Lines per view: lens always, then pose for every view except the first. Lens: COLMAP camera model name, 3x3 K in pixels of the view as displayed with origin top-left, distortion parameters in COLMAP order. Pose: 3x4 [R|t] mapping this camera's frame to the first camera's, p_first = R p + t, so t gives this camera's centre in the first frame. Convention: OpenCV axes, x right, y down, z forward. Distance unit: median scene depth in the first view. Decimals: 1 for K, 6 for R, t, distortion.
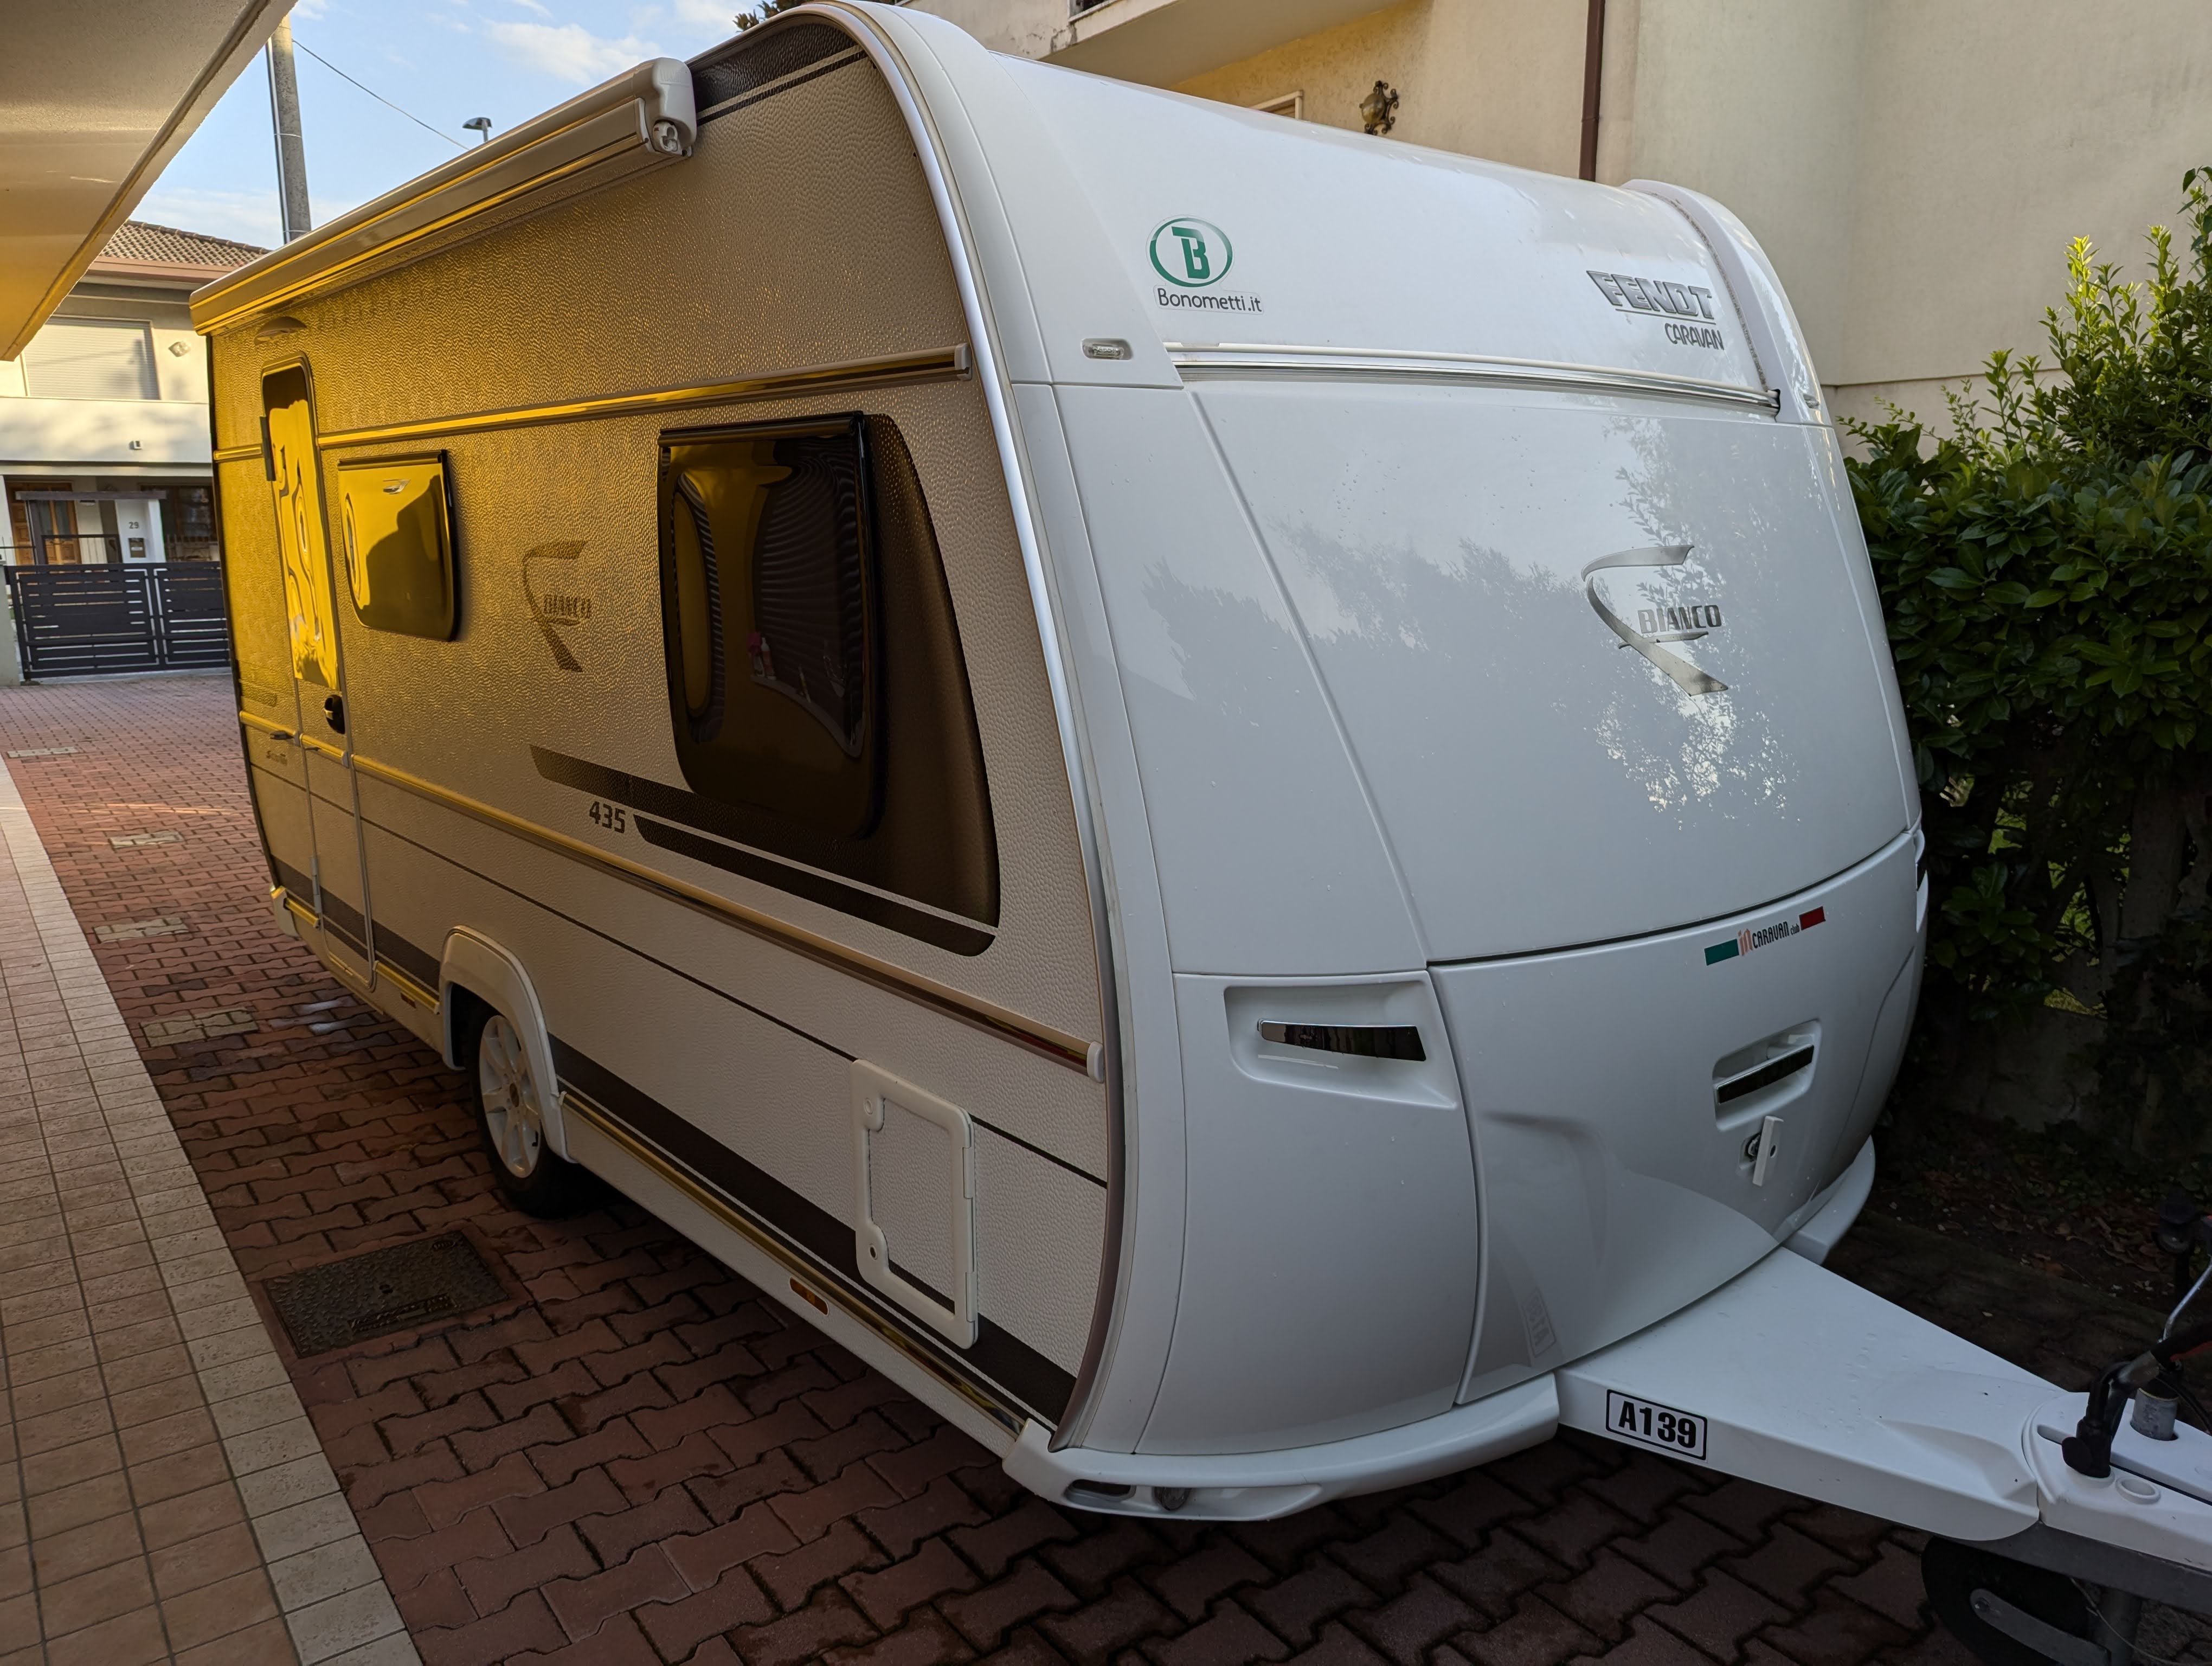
lens RADIAL K [[1571.2, 0, 1110.2], [0, 1571.2, 845.7], [0, 0, 1]] dist [0.043436, -0.033603]
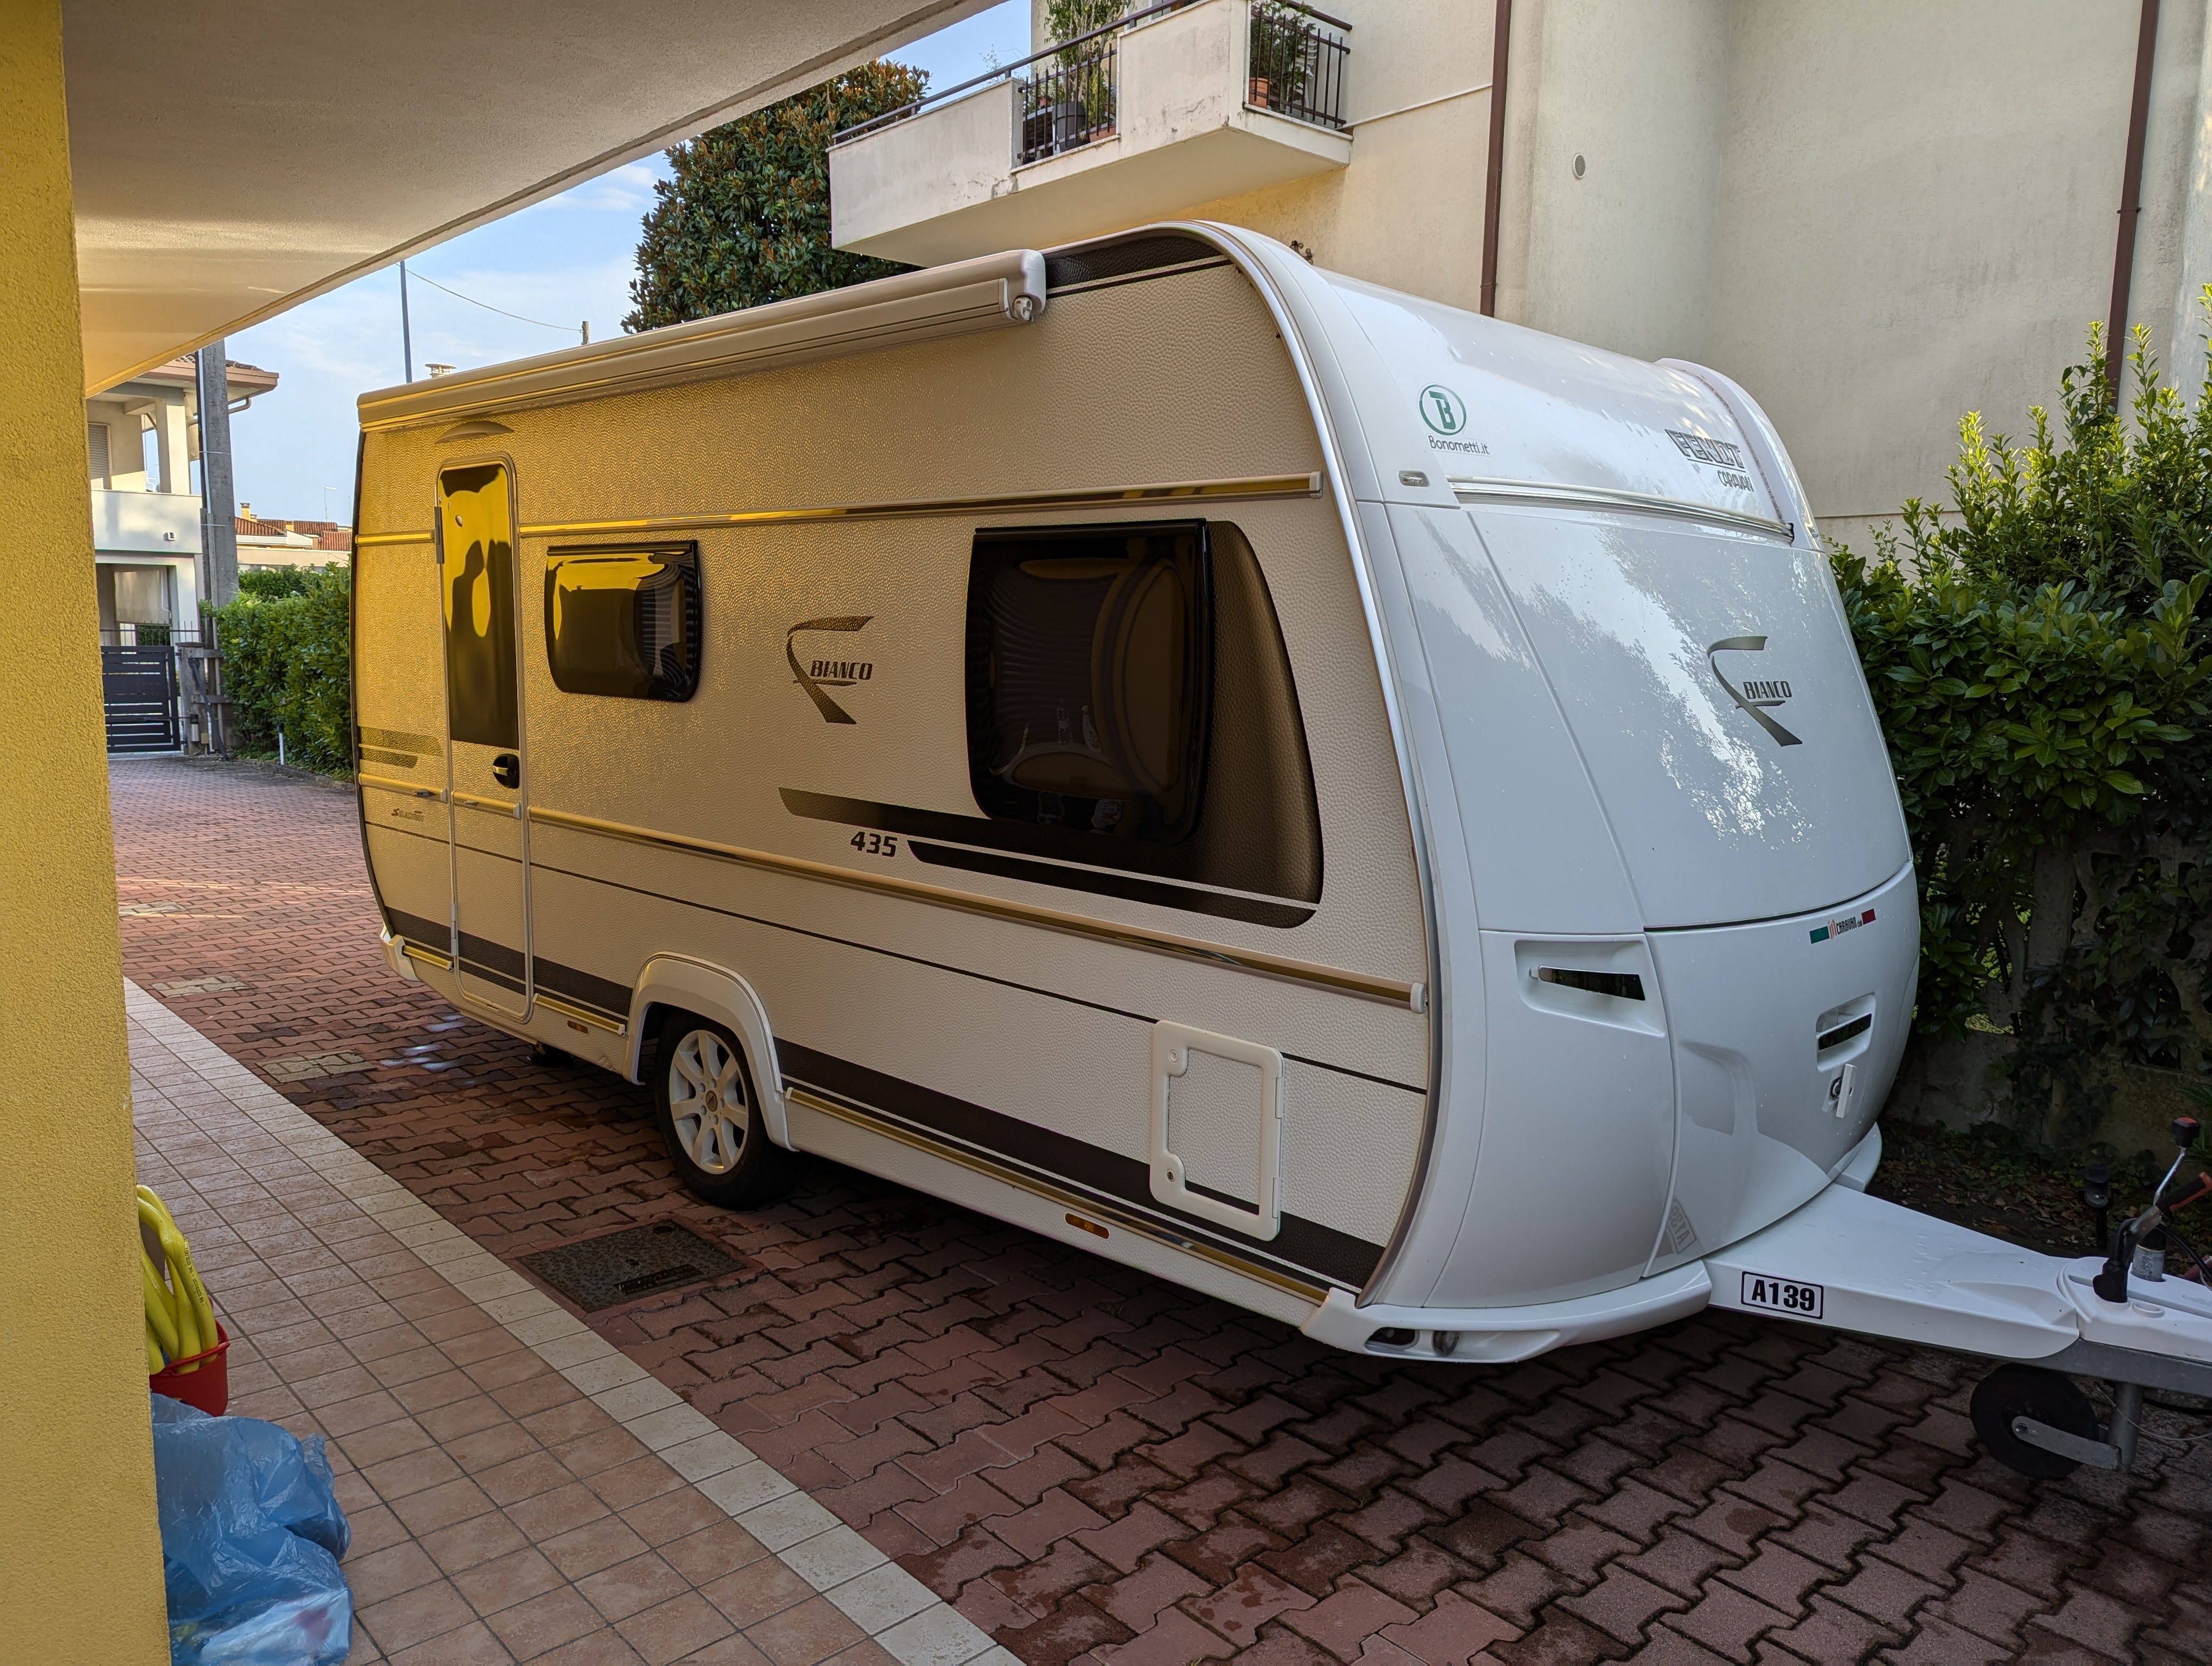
lens RADIAL K [[1571.2, 0, 1102.6], [0, 1571.2, 843.4], [0, 0, 1]] dist [0.043436, -0.033603]
pose [[0.994824, 0.010030, 0.101120, -0.244072], [-0.002841, 0.997473, -0.070991, 0.060371], [-0.101576, 0.070336, 0.992338, -0.188499]]
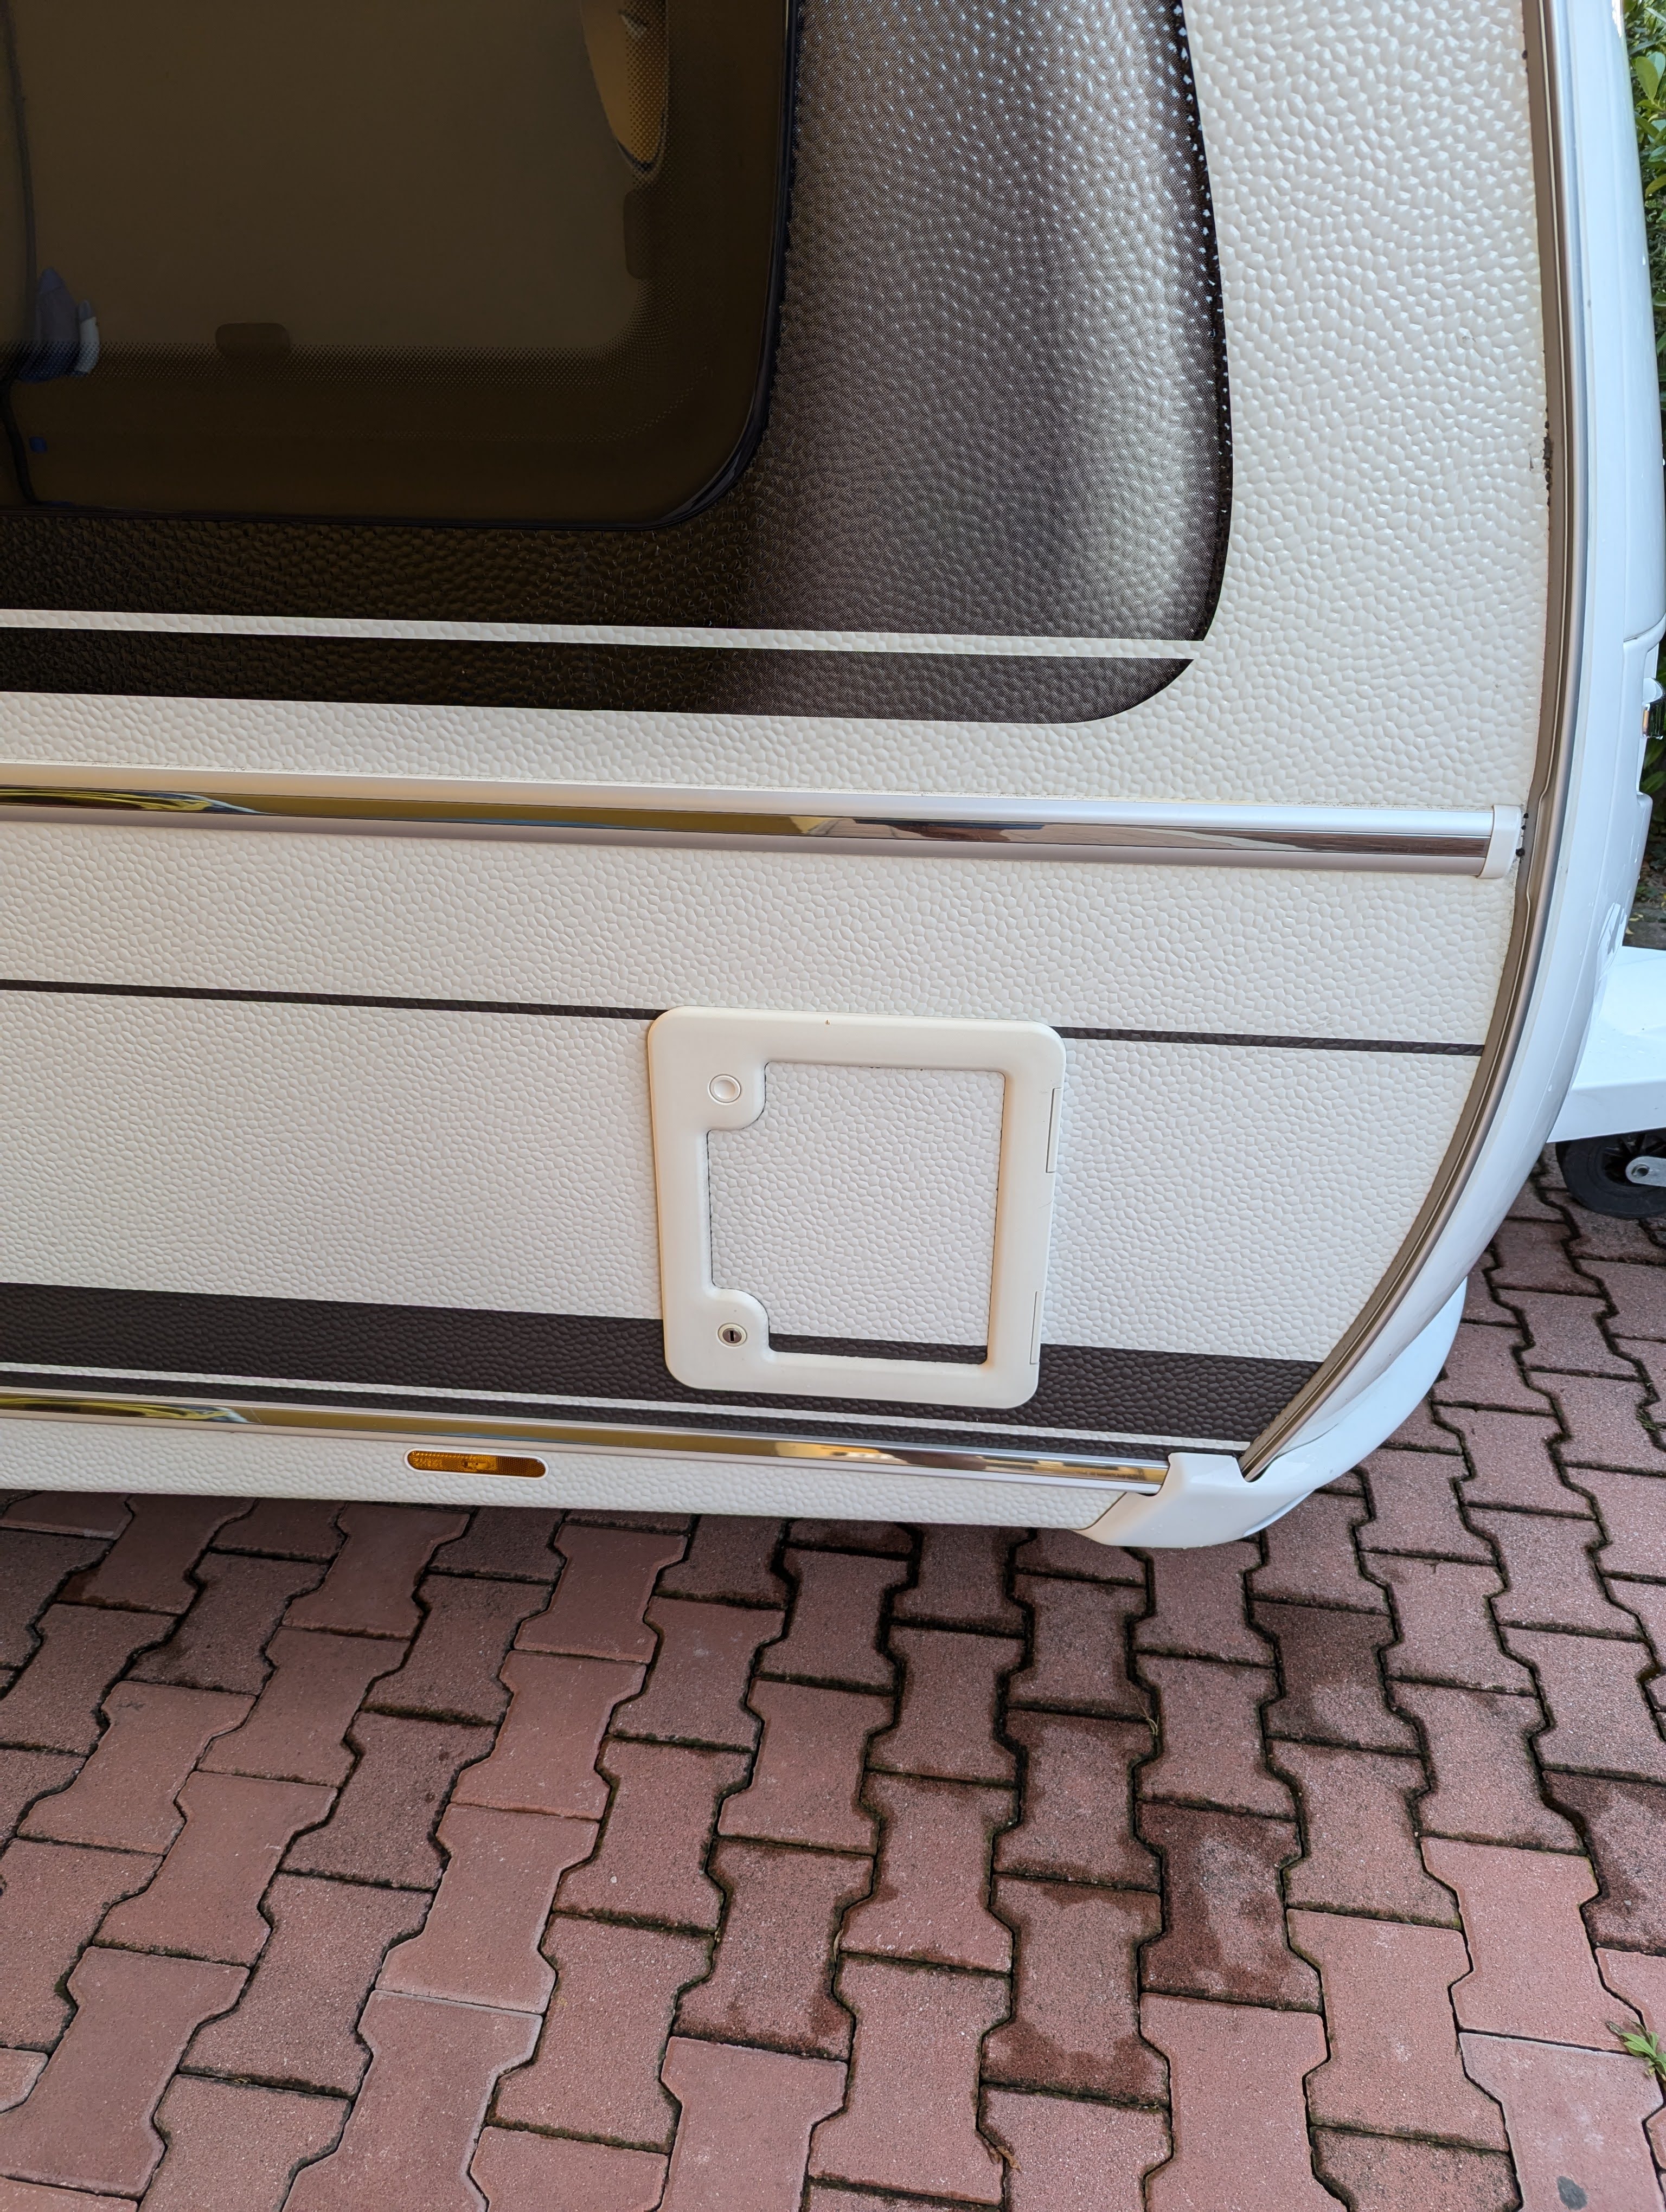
lens RADIAL K [[1571.2, 0, 830.9], [0, 1571.2, 1113.4], [0, 0, 1]] dist [0.043436, -0.033603]
pose [[0.708912, -0.342281, 0.616674, -0.317824], [0.139028, 0.925008, 0.353597, -0.000650], [-0.691458, -0.164934, 0.703336, 0.442899]]
